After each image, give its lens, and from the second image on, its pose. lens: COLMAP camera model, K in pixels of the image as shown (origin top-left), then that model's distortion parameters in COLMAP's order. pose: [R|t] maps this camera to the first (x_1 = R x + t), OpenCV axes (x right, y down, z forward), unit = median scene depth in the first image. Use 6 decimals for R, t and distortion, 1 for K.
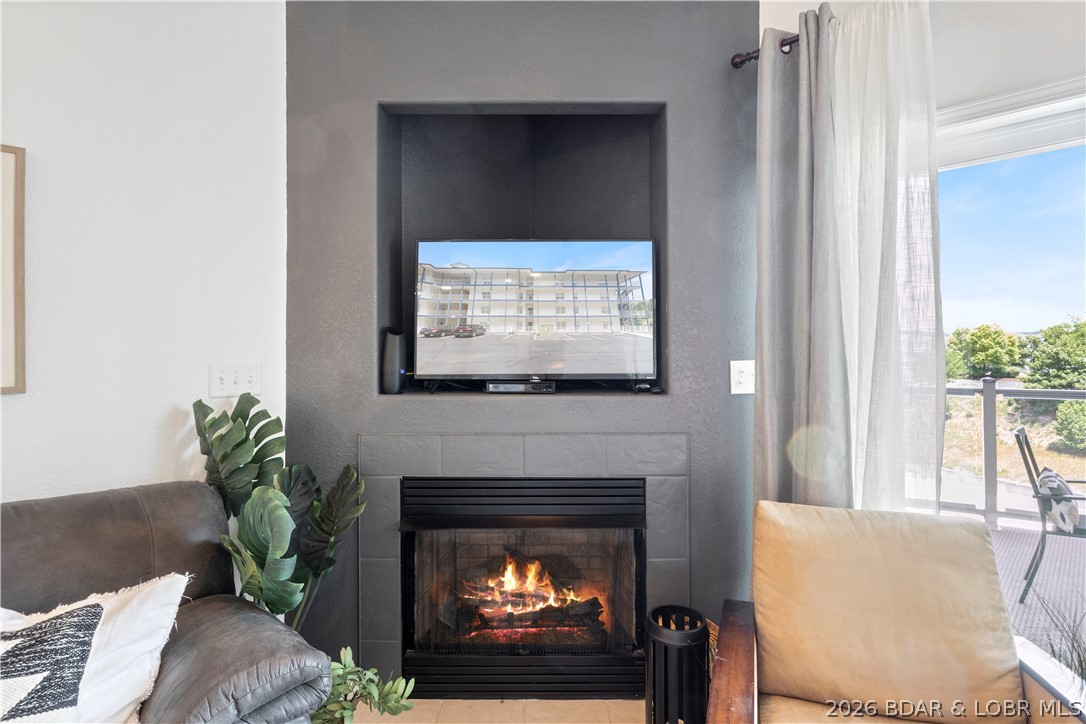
lens RADIAL K [[546.6, 0, 545.3], [0, 546.6, 342.1], [0, 0, 1]] dist [-0.014432, 0.000114]
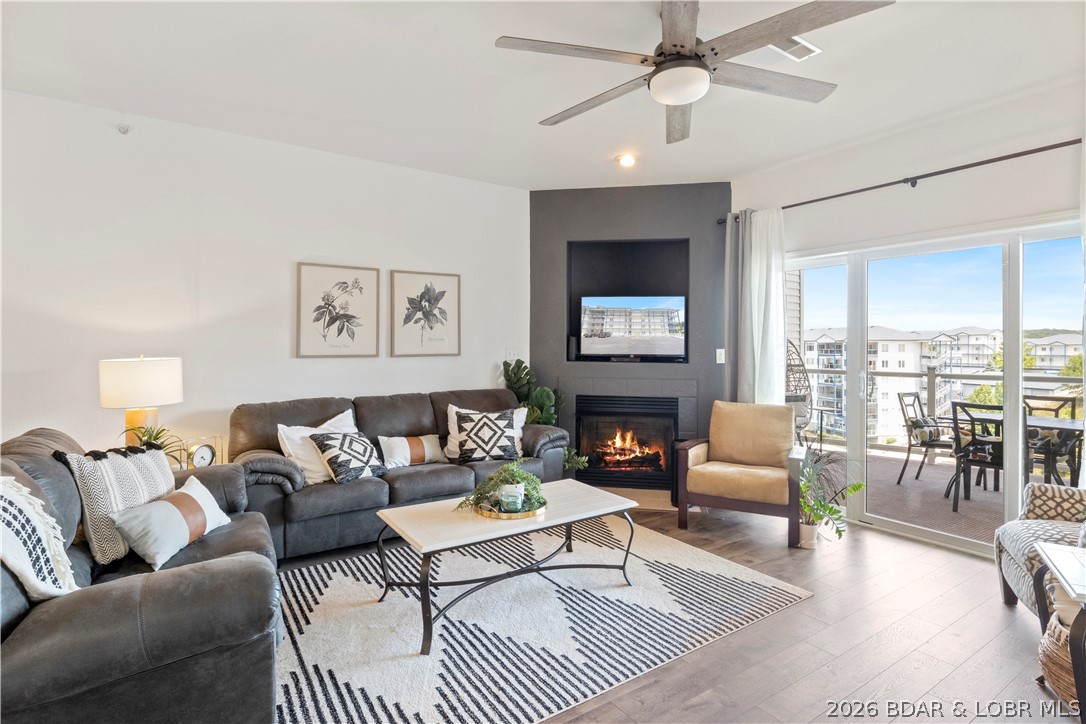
lens RADIAL K [[543.1, 0, 545.1], [0, 543.1, 354.8], [0, 0, 1]] dist [-0.002000, 0.000305]
pose [[0.984047, 0.012678, -0.177458, 0.031445], [-0.007608, 0.999544, 0.029219, -0.002176], [0.177747, -0.027403, 0.983695, -1.392636]]
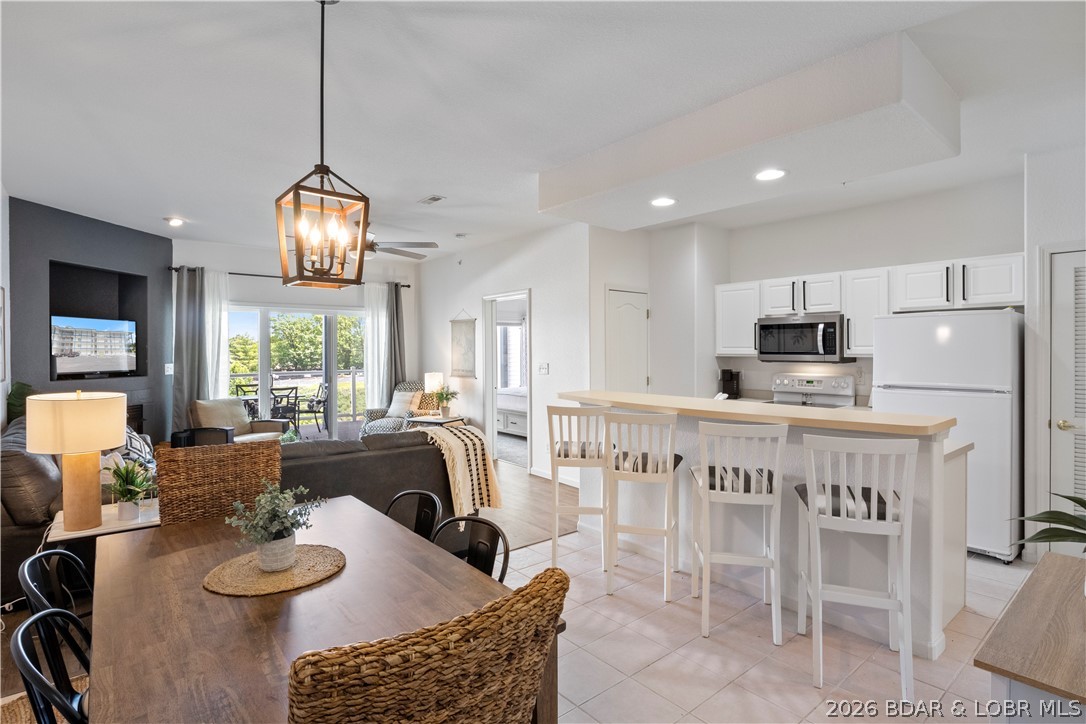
lens RADIAL K [[539.0, 0, 546.9], [0, 539.0, 361.2], [0, 0, 1]] dist [-0.008412, 0.001269]
pose [[0.081174, -0.015988, 0.996572, -2.462074], [-0.010375, 0.999804, 0.016885, -0.054454], [-0.996646, -0.011710, 0.080992, -1.368732]]
